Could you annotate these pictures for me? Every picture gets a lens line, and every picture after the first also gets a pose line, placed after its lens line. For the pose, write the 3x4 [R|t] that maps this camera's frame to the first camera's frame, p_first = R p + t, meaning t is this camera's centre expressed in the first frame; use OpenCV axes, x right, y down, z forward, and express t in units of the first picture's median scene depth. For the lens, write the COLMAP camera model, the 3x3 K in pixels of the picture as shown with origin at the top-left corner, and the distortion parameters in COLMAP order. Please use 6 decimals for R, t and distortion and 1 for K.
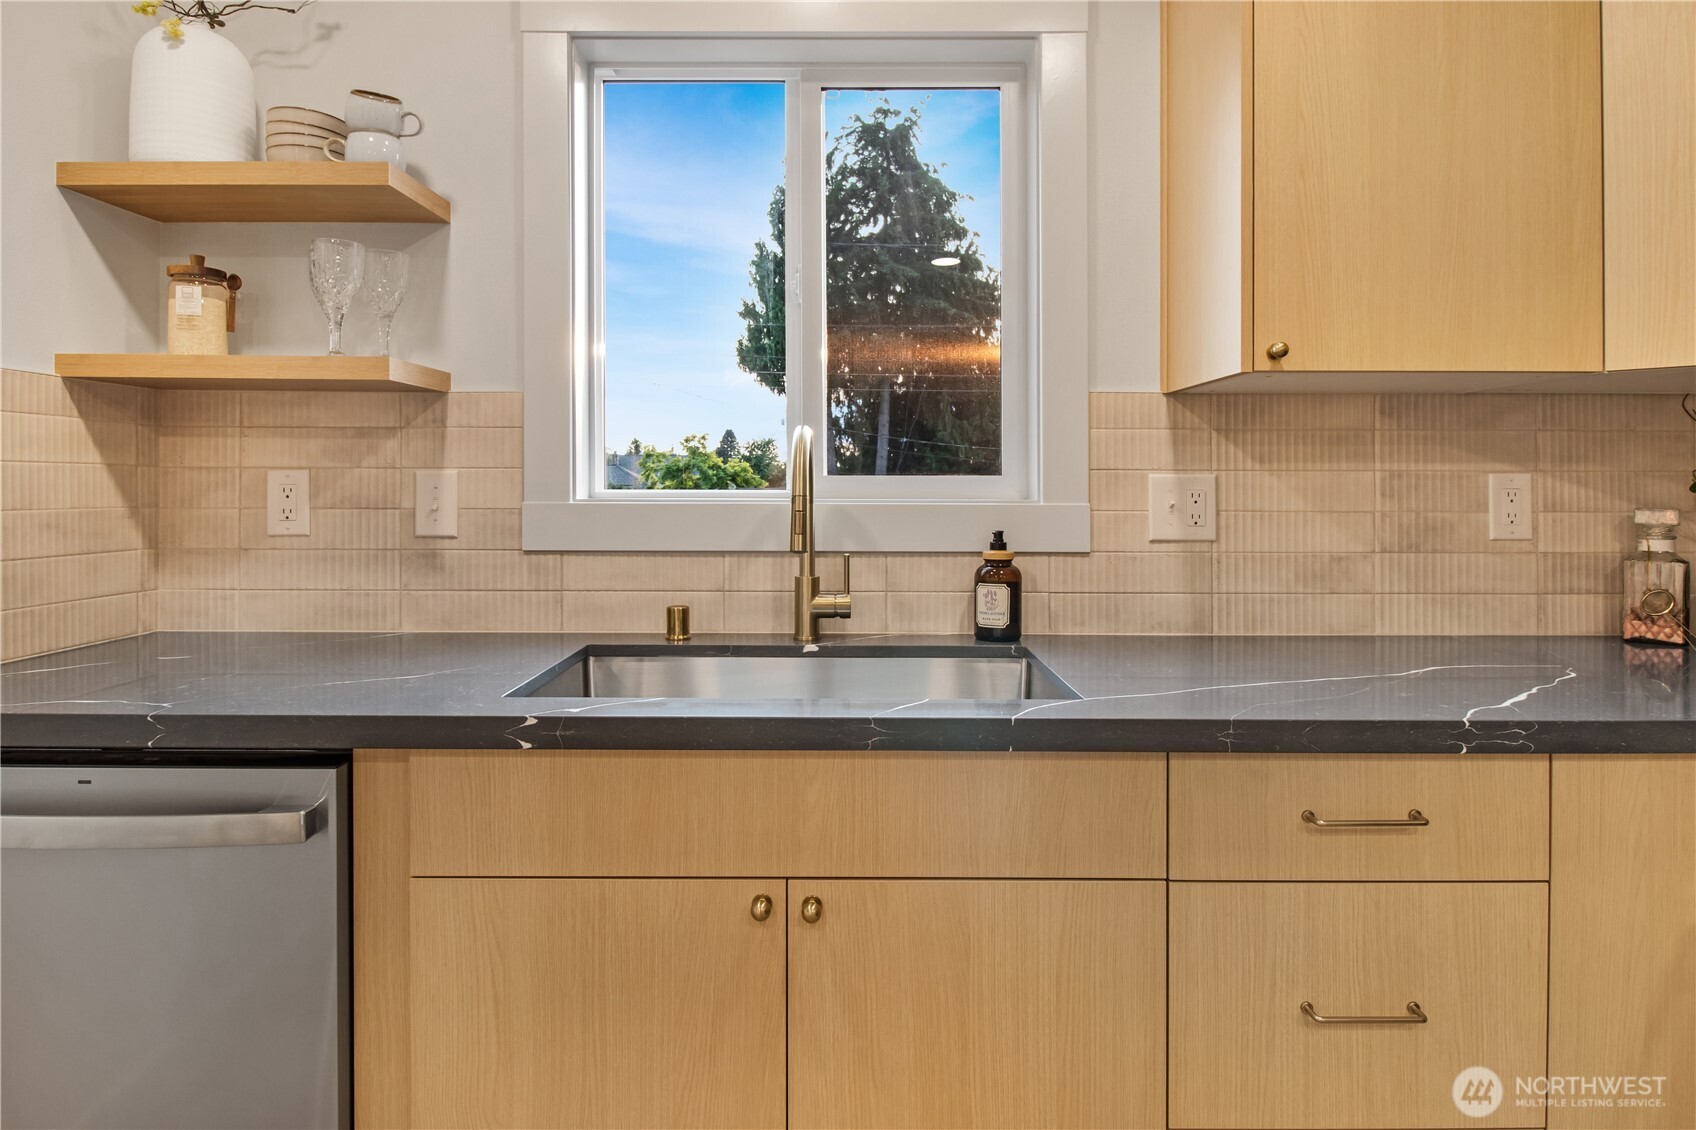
lens RADIAL K [[955.1, 0, 852.2], [0, 955.1, 489.5], [0, 0, 1]] dist [-0.001850, -0.000352]
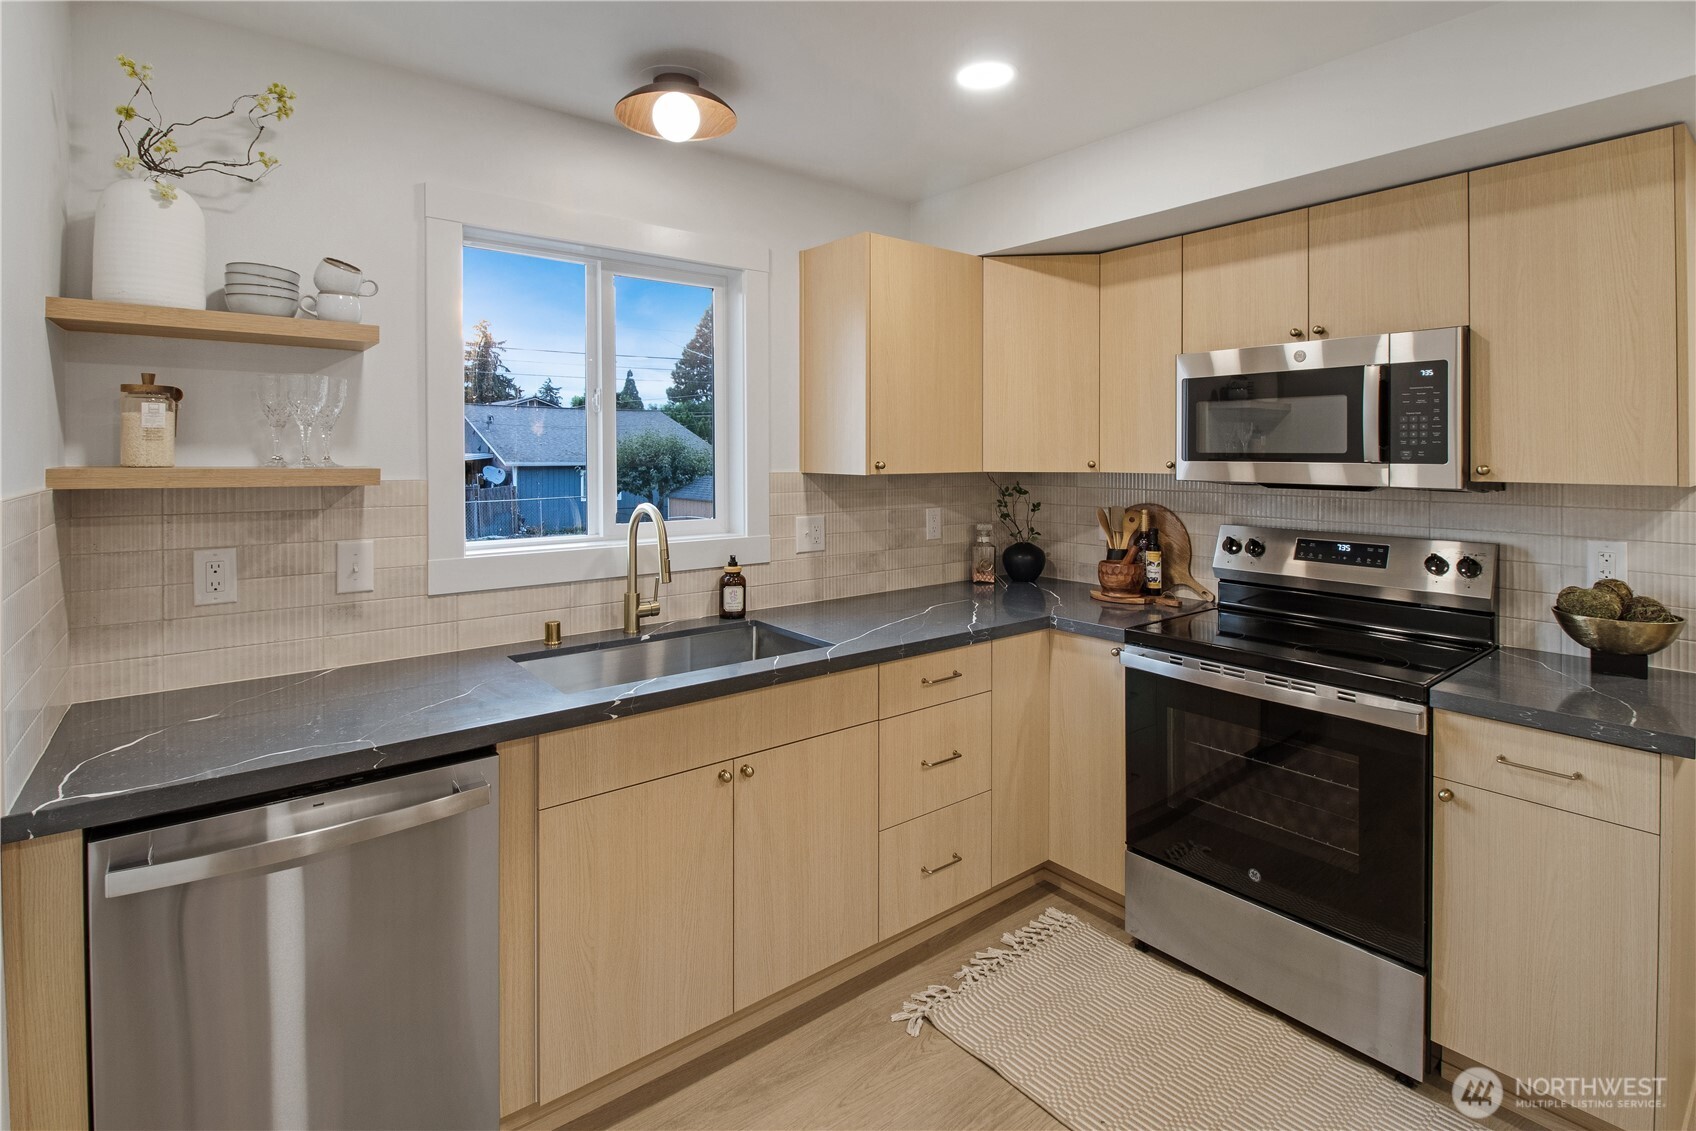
lens RADIAL K [[816.6, 0, 839.3], [0, 816.6, 453.7], [0, 0, 1]] dist [-0.000876, -0.000835]
pose [[0.781483, 0.000969, 0.623926, -0.618699], [-0.003019, 0.999993, 0.002228, -0.144970], [-0.623920, -0.003625, 0.781480, -0.287070]]
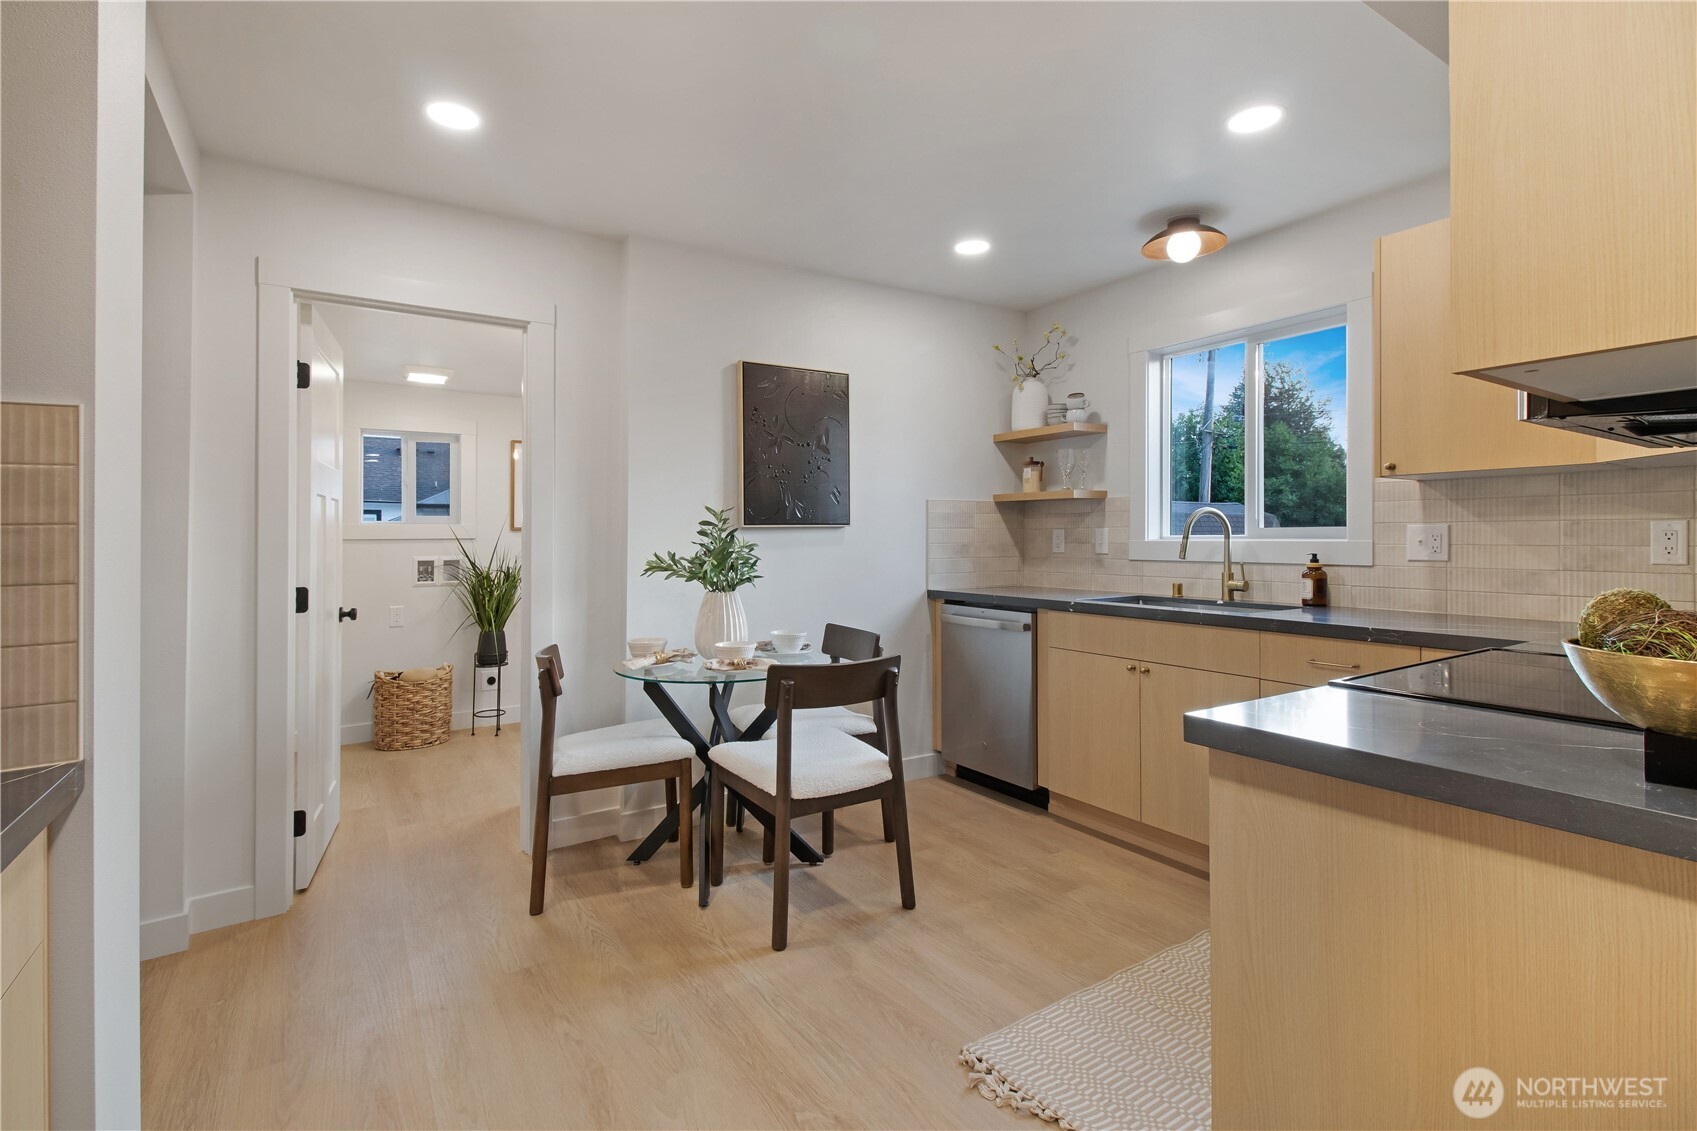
lens RADIAL K [[831.1, 0, 842.7], [0, 831.1, 545.1], [0, 0, 1]] dist [-0.000244, -0.026875]
pose [[0.534769, 0.001492, -0.844997, 1.108845], [-0.000458, 0.999999, 0.001475, 0.022140], [0.844998, -0.000402, 0.534769, -0.815818]]
